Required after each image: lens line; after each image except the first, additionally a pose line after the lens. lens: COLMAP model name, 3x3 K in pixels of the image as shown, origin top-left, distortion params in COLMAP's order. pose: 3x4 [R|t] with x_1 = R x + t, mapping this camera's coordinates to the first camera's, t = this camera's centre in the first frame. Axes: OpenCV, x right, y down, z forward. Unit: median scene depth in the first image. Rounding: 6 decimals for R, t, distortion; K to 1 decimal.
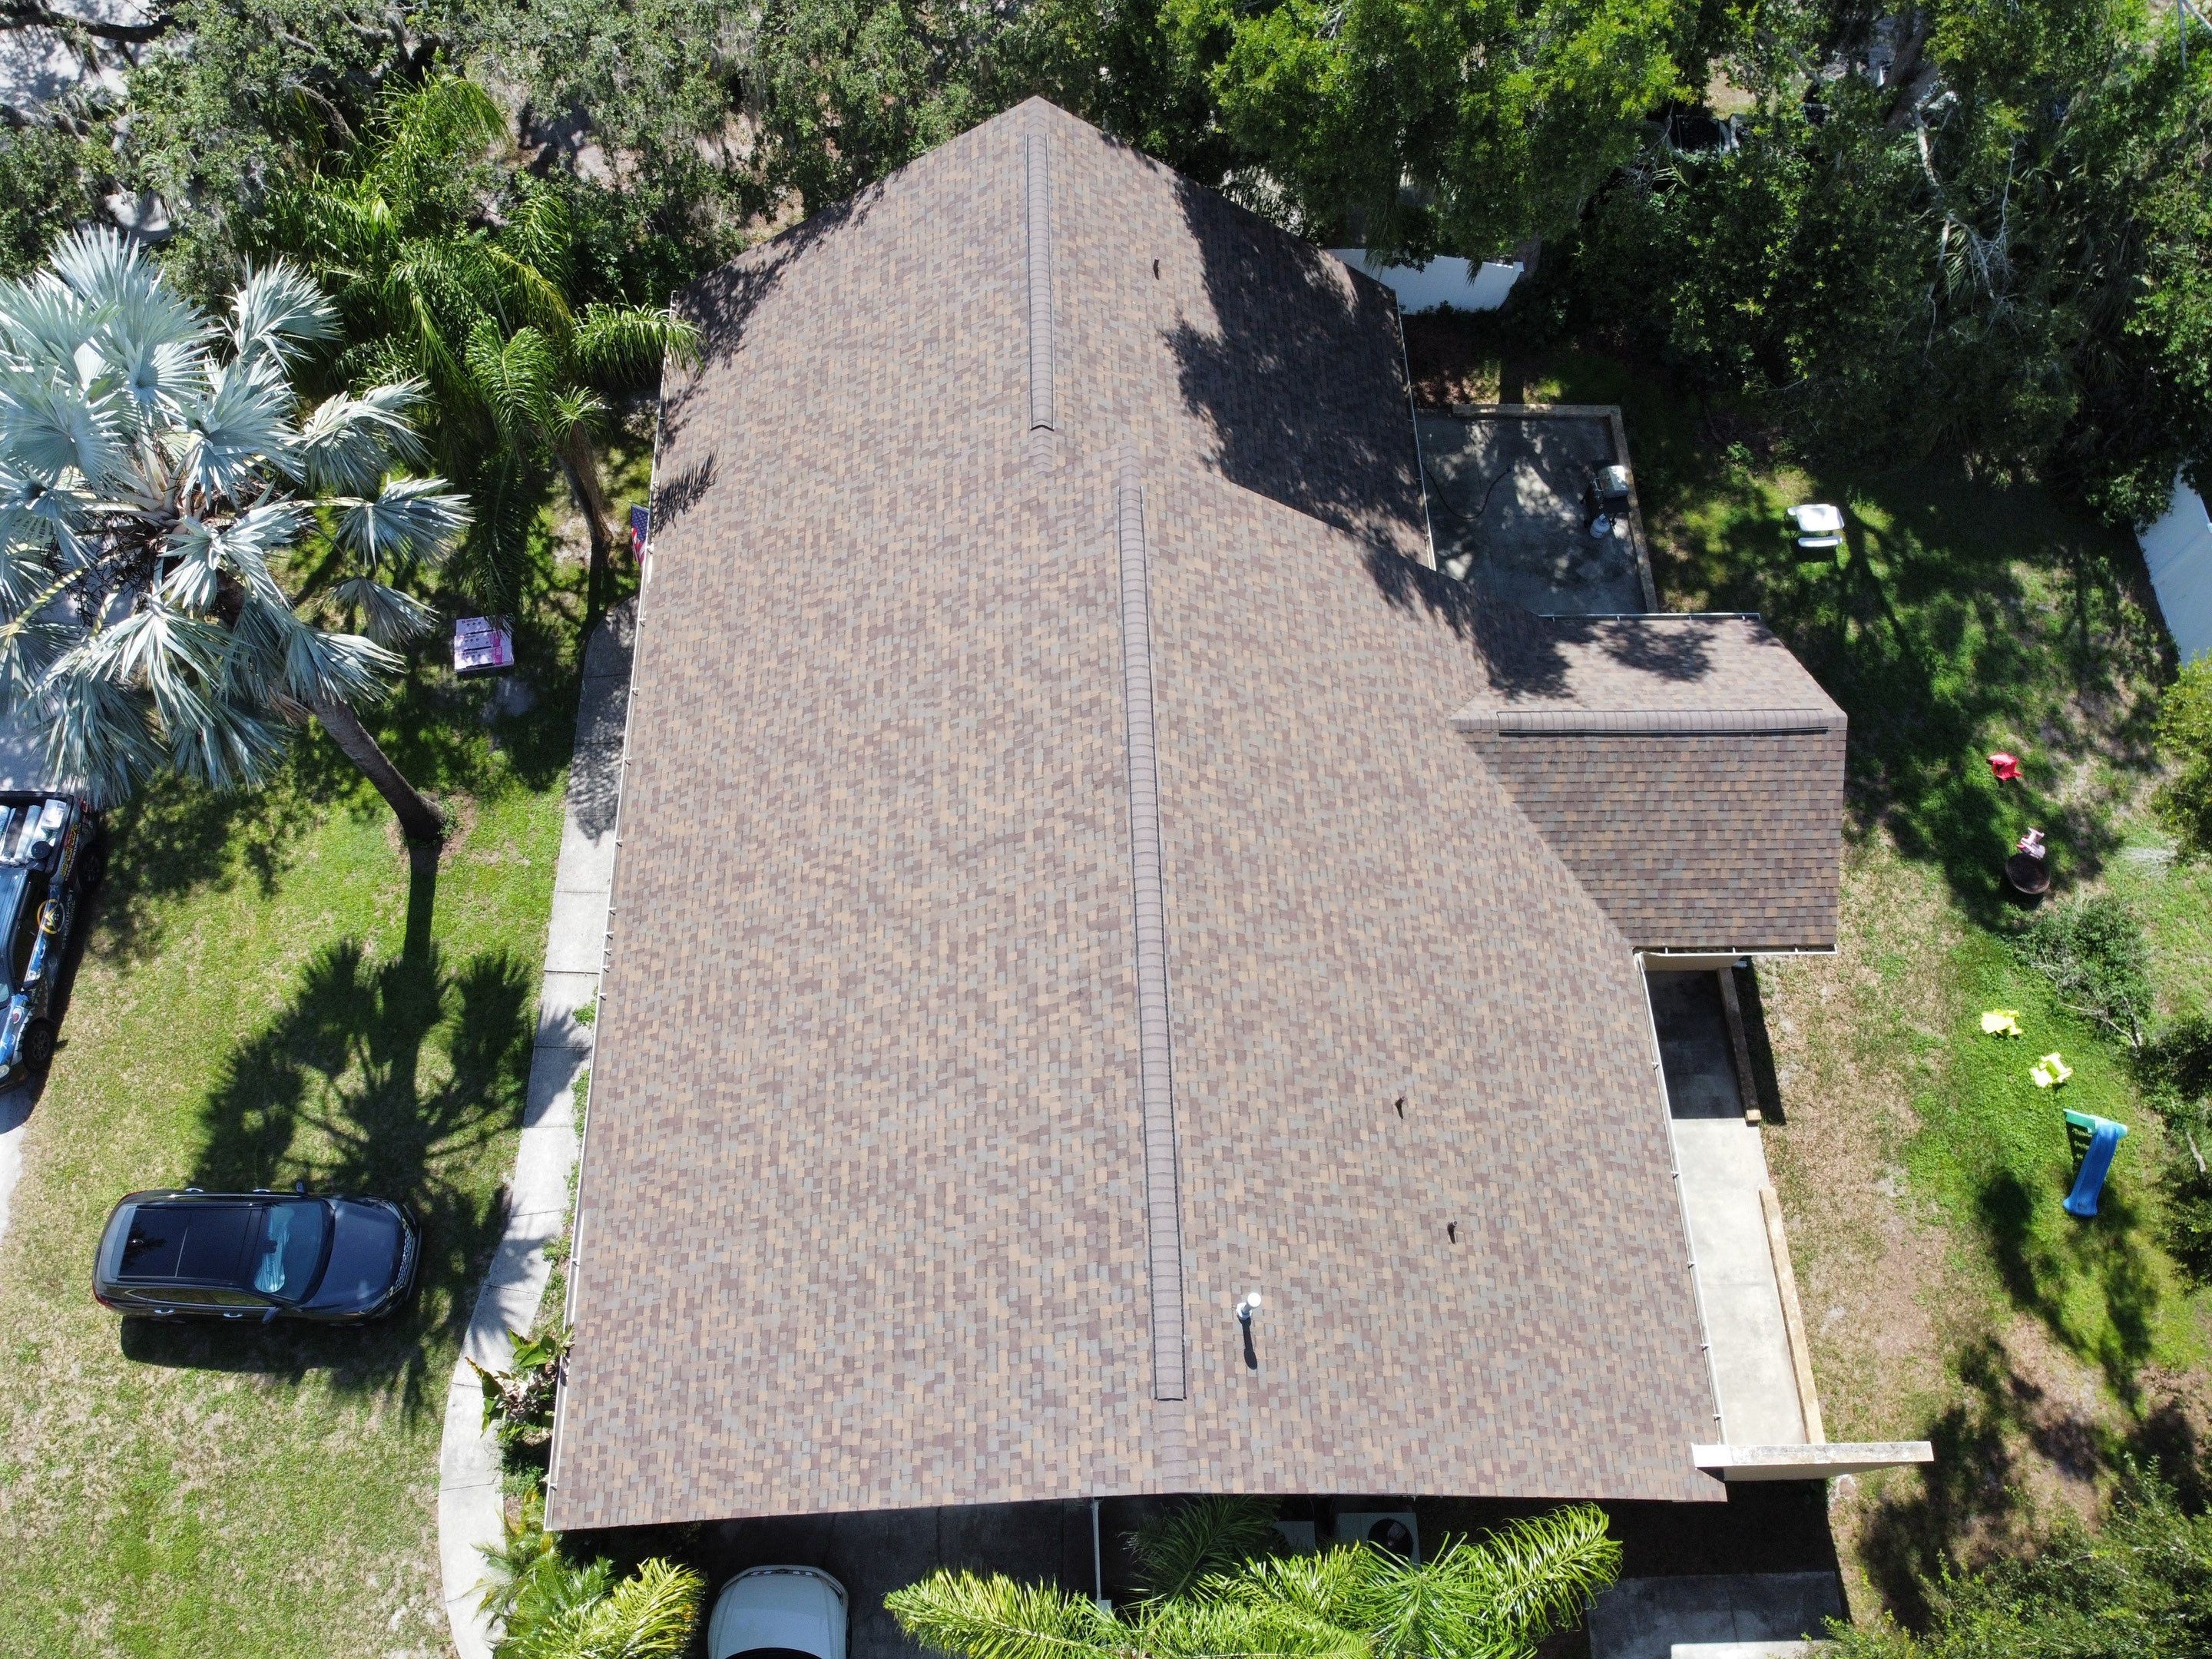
lens RADIAL K [[1669.3, 0, 1088.5], [0, 1669.3, 805.2], [0, 0, 1]] dist [-0.008952, -0.015821]
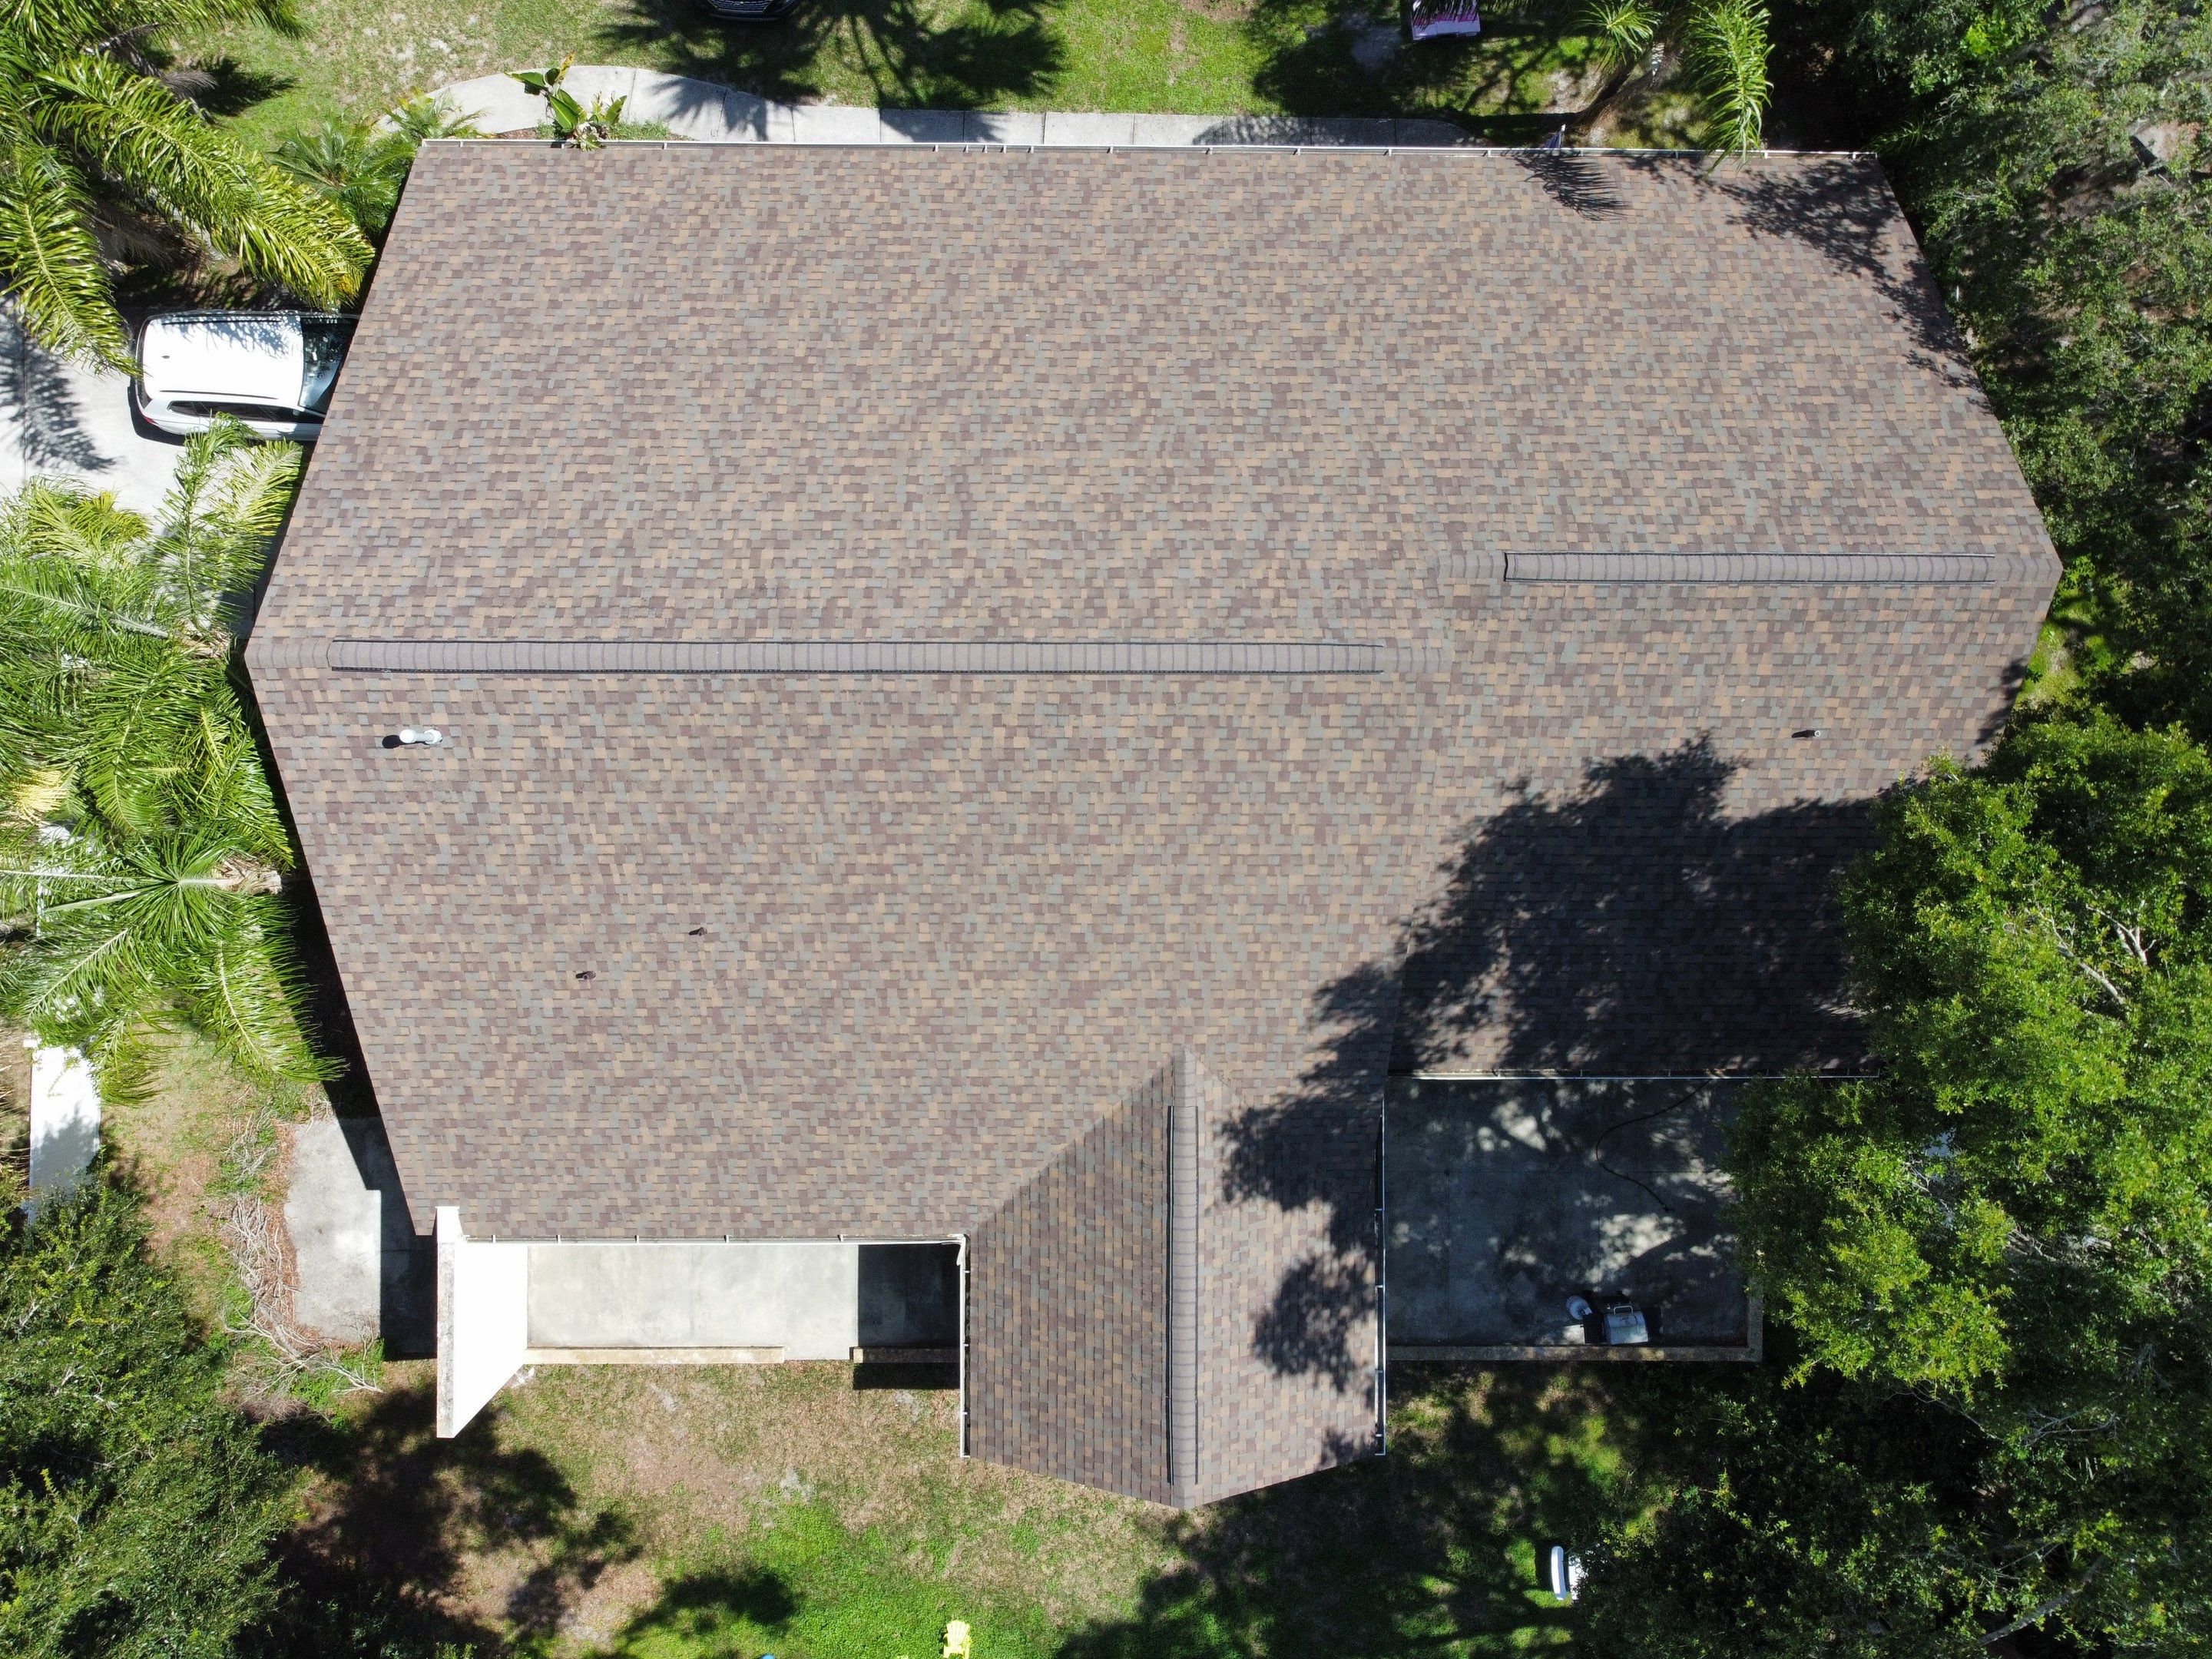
lens RADIAL K [[1669.8, 0, 1074.5], [0, 1669.8, 811.4], [0, 0, 1]] dist [-0.002173, -0.010016]
pose [[-0.026430, 0.999195, -0.030187, 0.108790], [-0.909517, -0.011505, 0.415507, -0.333223], [0.414825, 0.038437, 0.909089, 0.154138]]
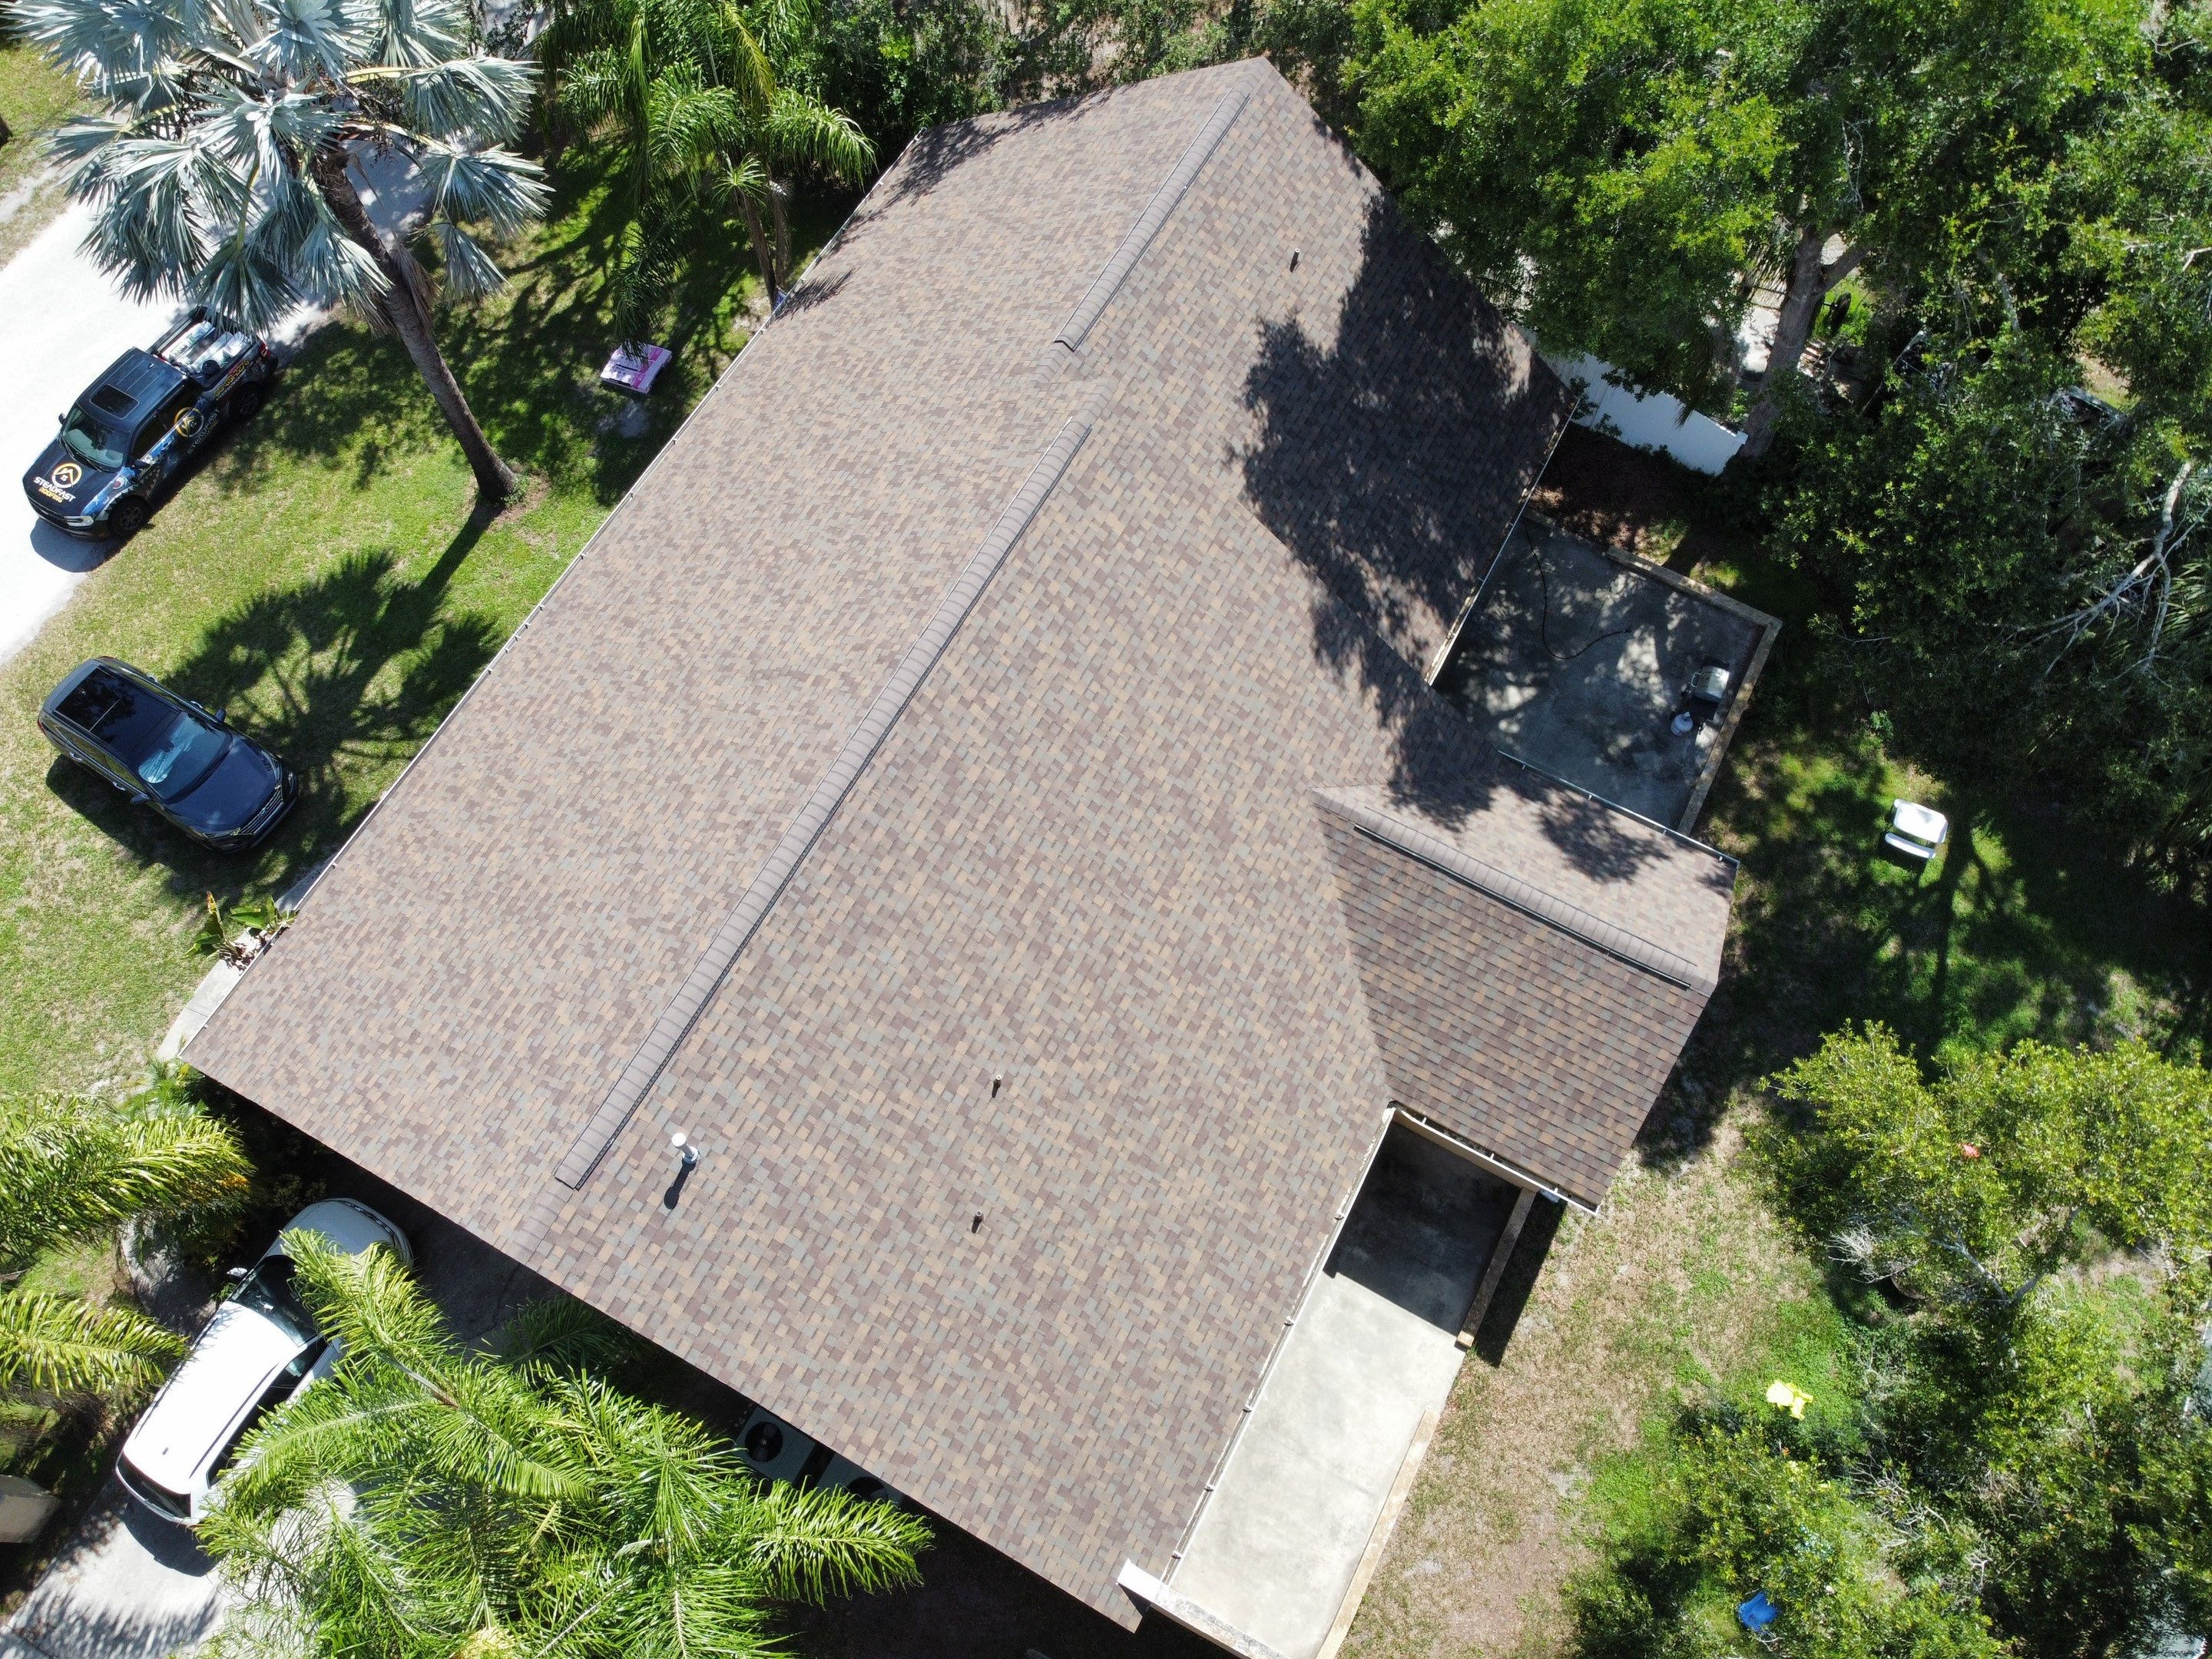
lens RADIAL K [[1673.6, 0, 1089.5], [0, 1673.6, 811.1], [0, 0, 1]] dist [0.007662, -0.045762]
pose [[0.866753, 0.445177, -0.224849, 0.299289], [-0.445894, 0.893659, 0.050511, -0.029388], [0.223424, 0.056478, 0.973084, 0.035284]]
